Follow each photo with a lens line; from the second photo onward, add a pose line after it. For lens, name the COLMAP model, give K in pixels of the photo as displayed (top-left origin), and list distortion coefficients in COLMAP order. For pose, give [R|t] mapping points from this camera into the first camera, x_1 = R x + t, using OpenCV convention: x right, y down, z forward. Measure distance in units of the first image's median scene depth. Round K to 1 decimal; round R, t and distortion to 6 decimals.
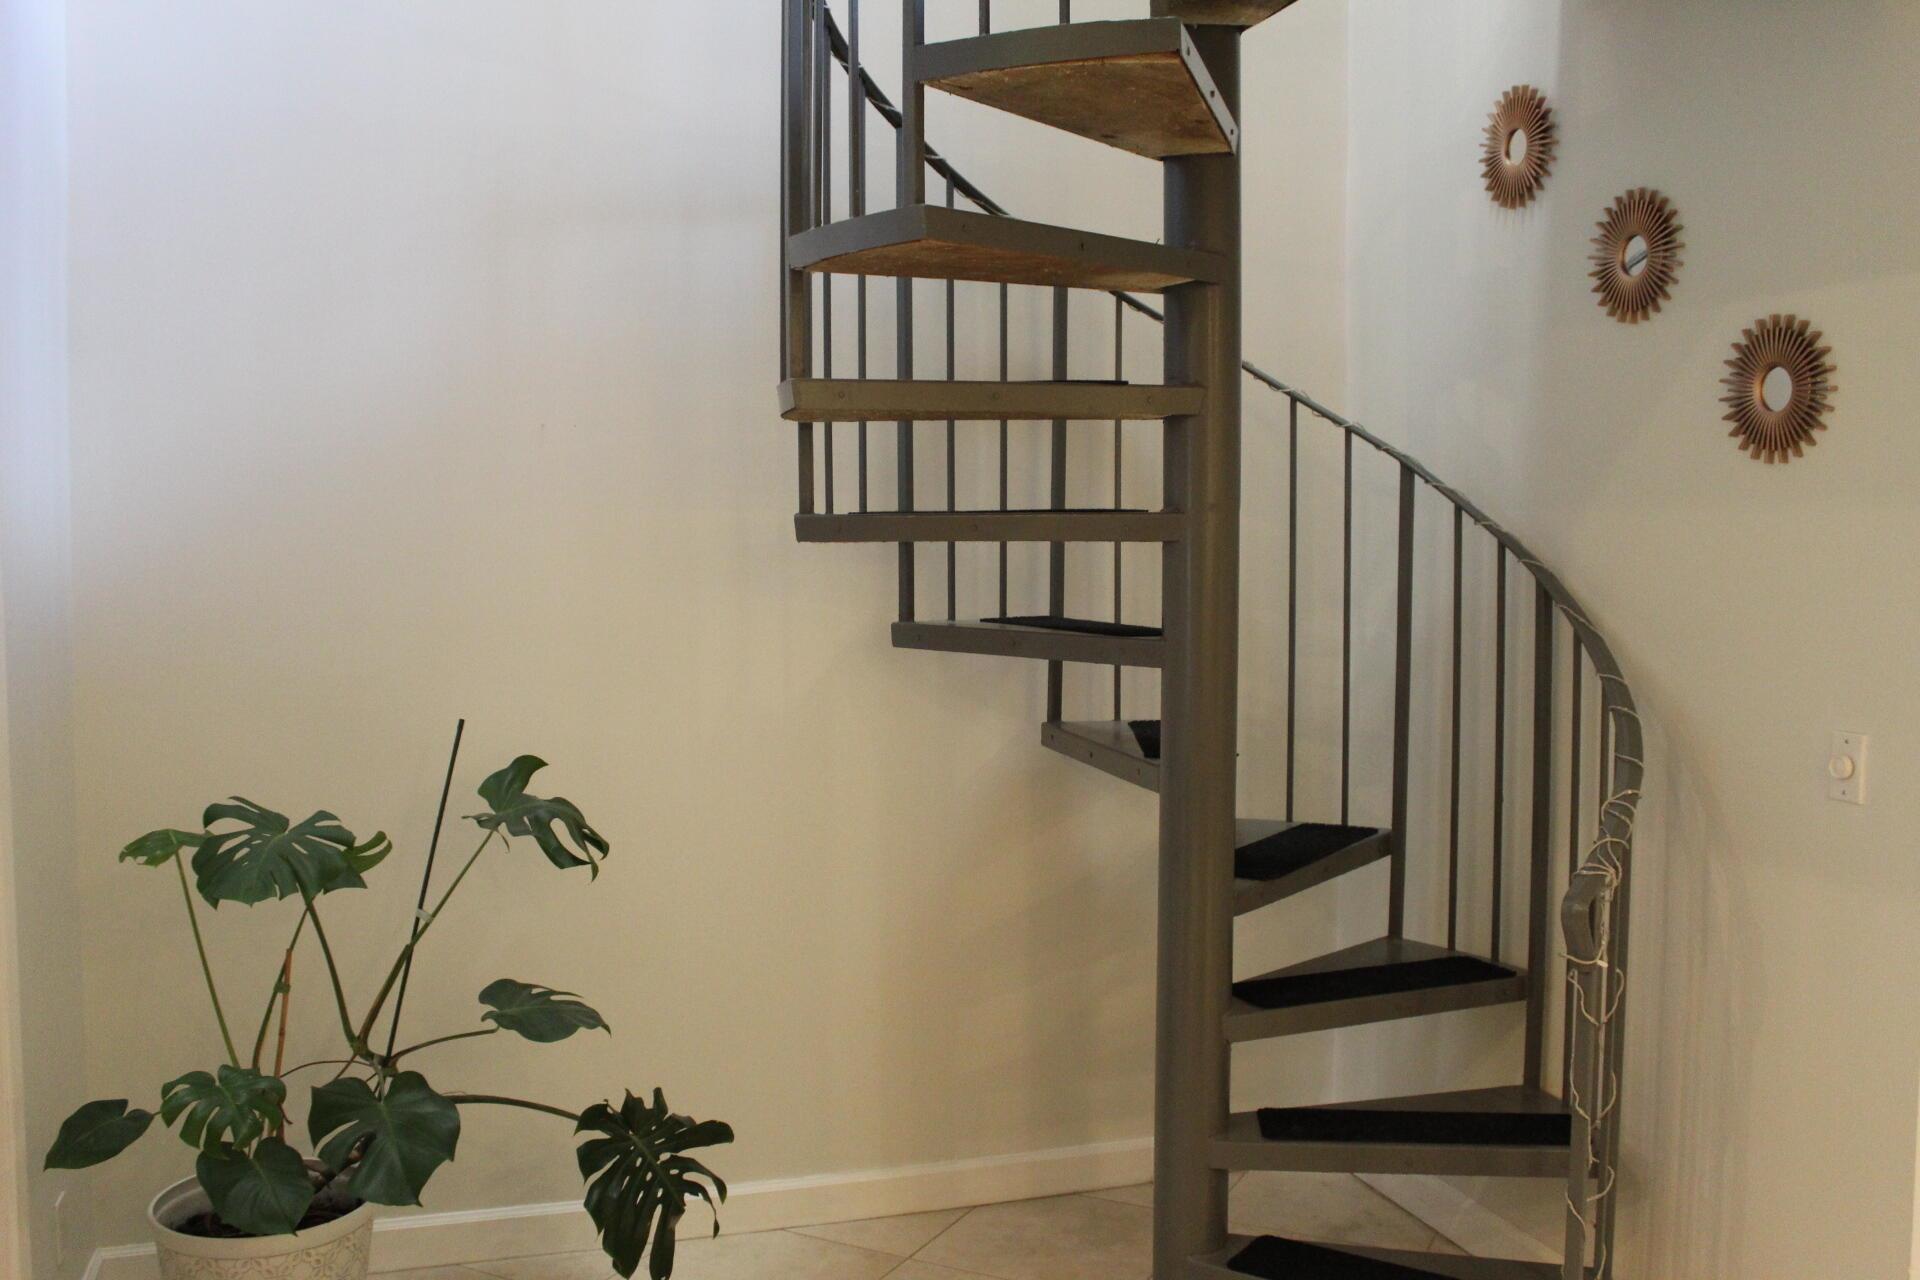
lens RADIAL K [[1777.6, 0, 956.0], [0, 1777.6, 639.8], [0, 0, 1]] dist [-0.077789, 0.000000]
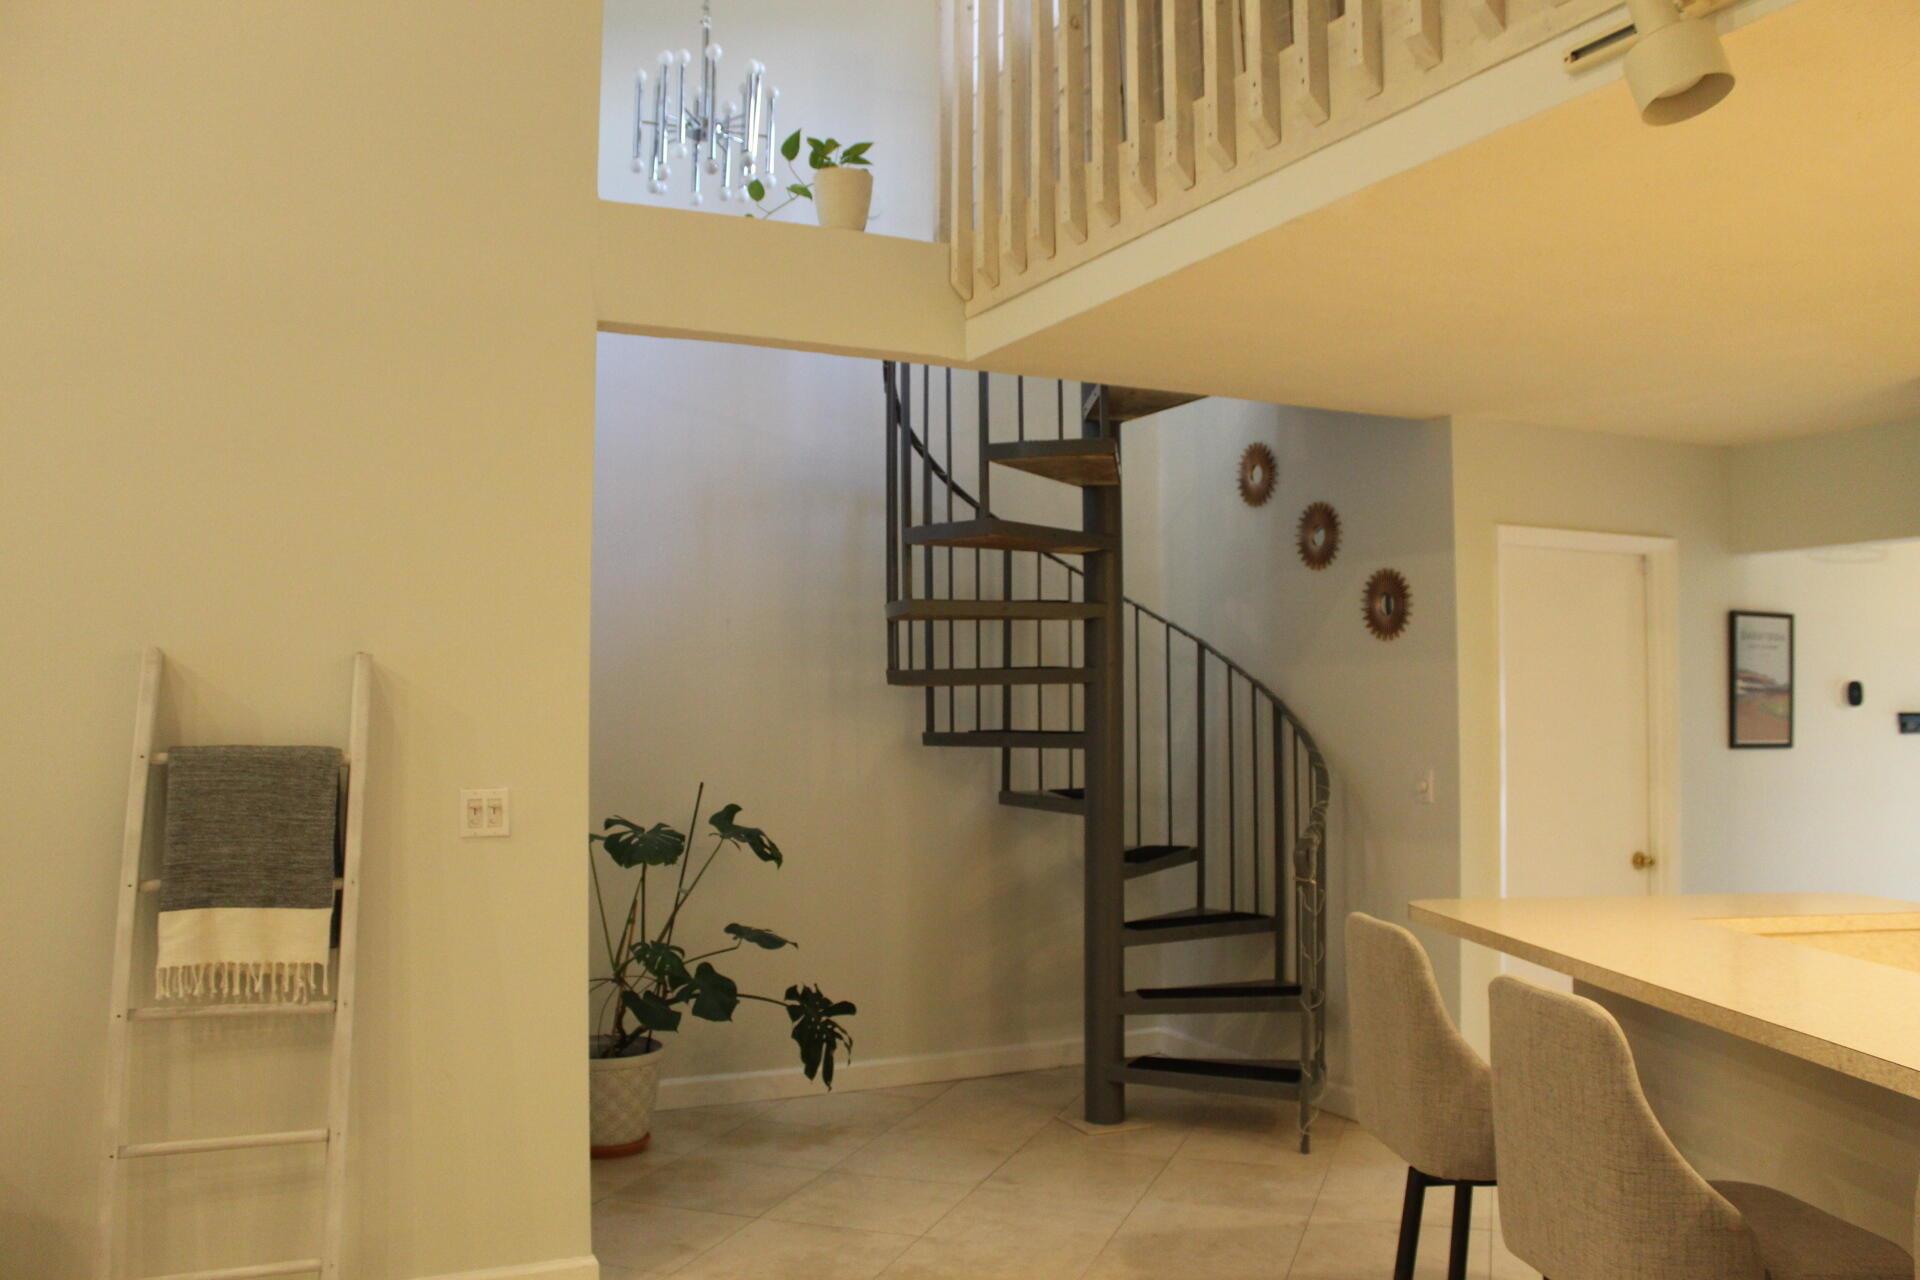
lens RADIAL K [[1597.1, 0, 955.3], [0, 1597.1, 642.2], [0, 0, 1]] dist [-0.127914, 0.080437]
pose [[0.990994, 0.001320, 0.133898, -0.245102], [0.012823, 0.994420, -0.104710, 0.077125], [-0.133289, 0.105484, 0.985448, -0.664095]]
